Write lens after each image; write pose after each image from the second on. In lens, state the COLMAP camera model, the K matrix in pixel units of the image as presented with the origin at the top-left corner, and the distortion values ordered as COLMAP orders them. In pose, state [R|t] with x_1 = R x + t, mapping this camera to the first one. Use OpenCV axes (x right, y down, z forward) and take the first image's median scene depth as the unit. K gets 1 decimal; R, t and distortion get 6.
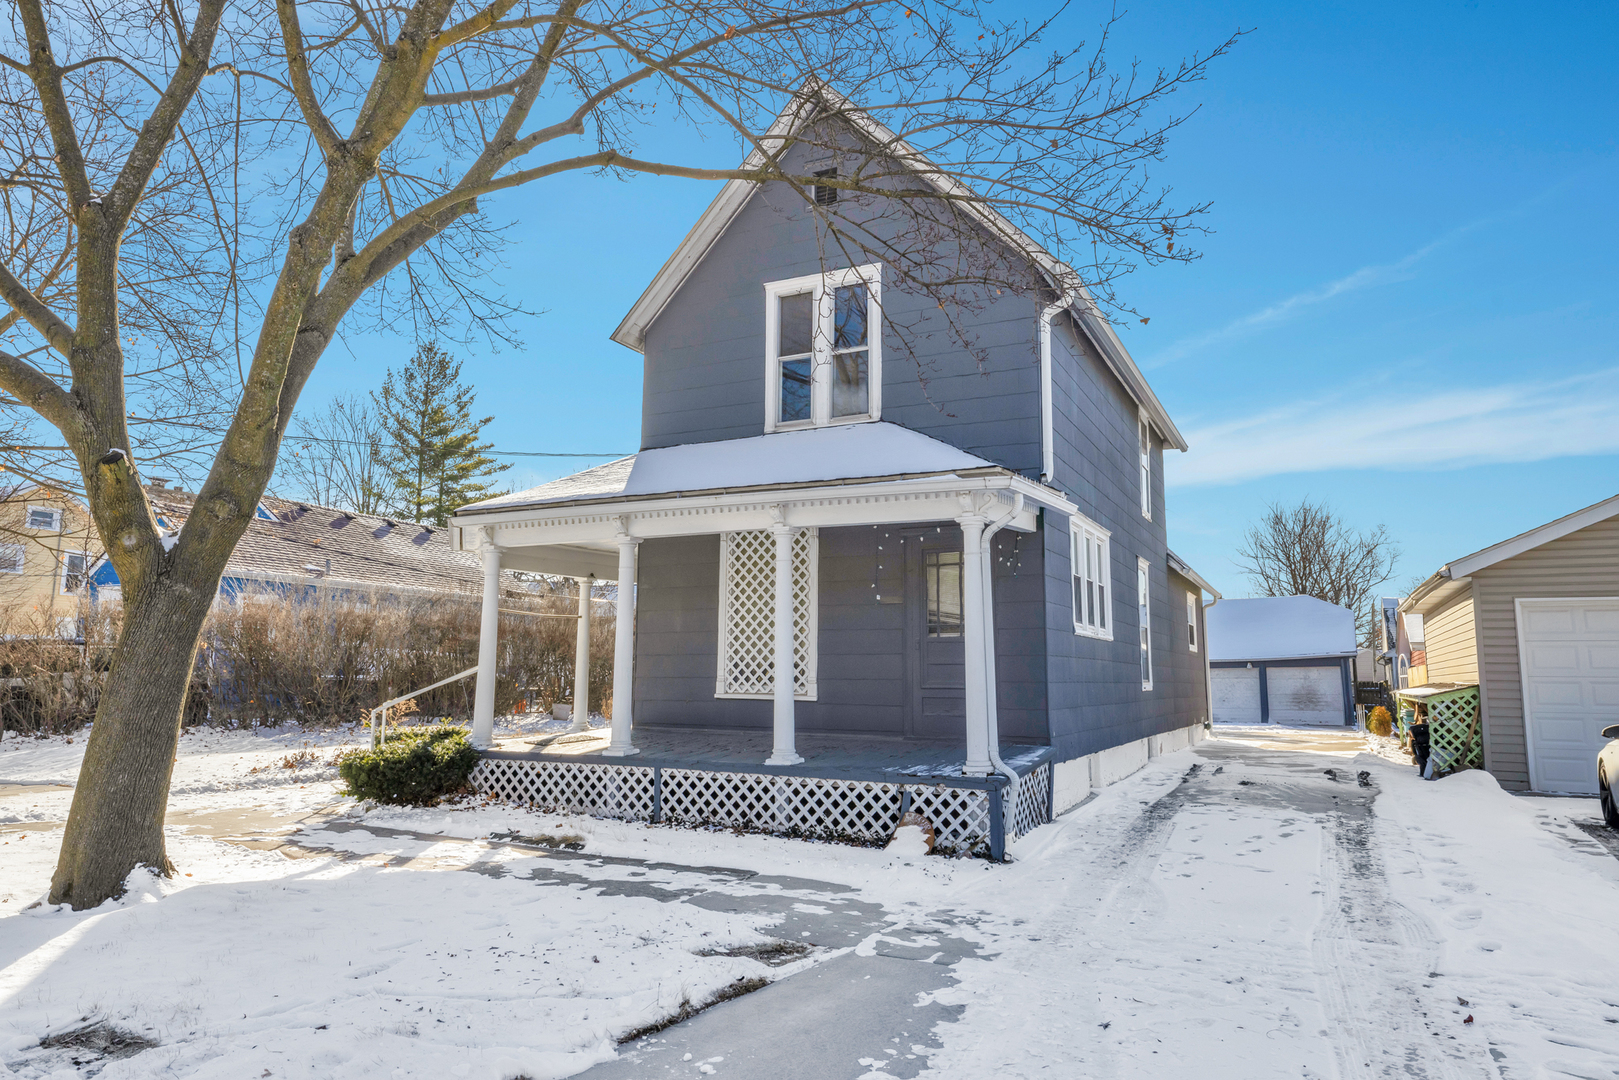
lens RADIAL K [[1010.5, 0, 809.5], [0, 1010.5, 540.0], [0, 0, 1]] dist [-0.000211, 0.000087]
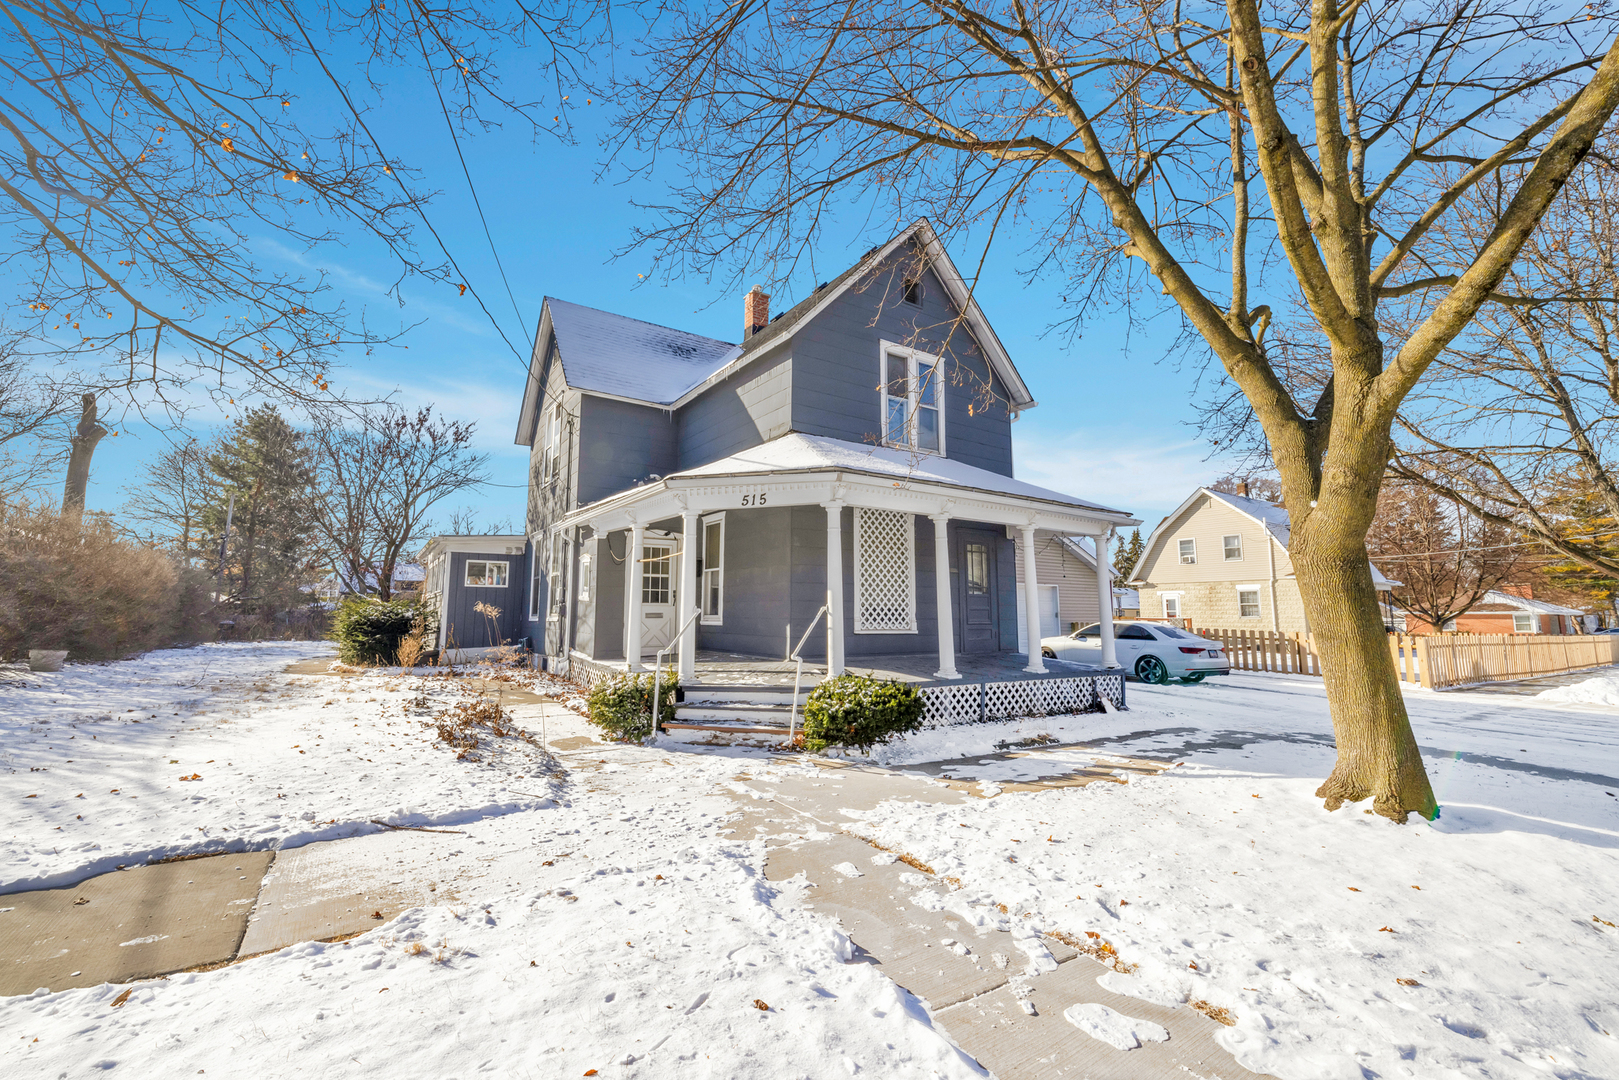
lens RADIAL K [[666.4, 0, 809.5], [0, 666.4, 540.0], [0, 0, 1]] dist [0.000307, 0.000011]
pose [[0.503632, 0.091246, 0.859086, -1.093581], [-0.116995, 0.992450, -0.036824, 0.088149], [-0.855960, -0.081963, 0.510505, 0.743656]]
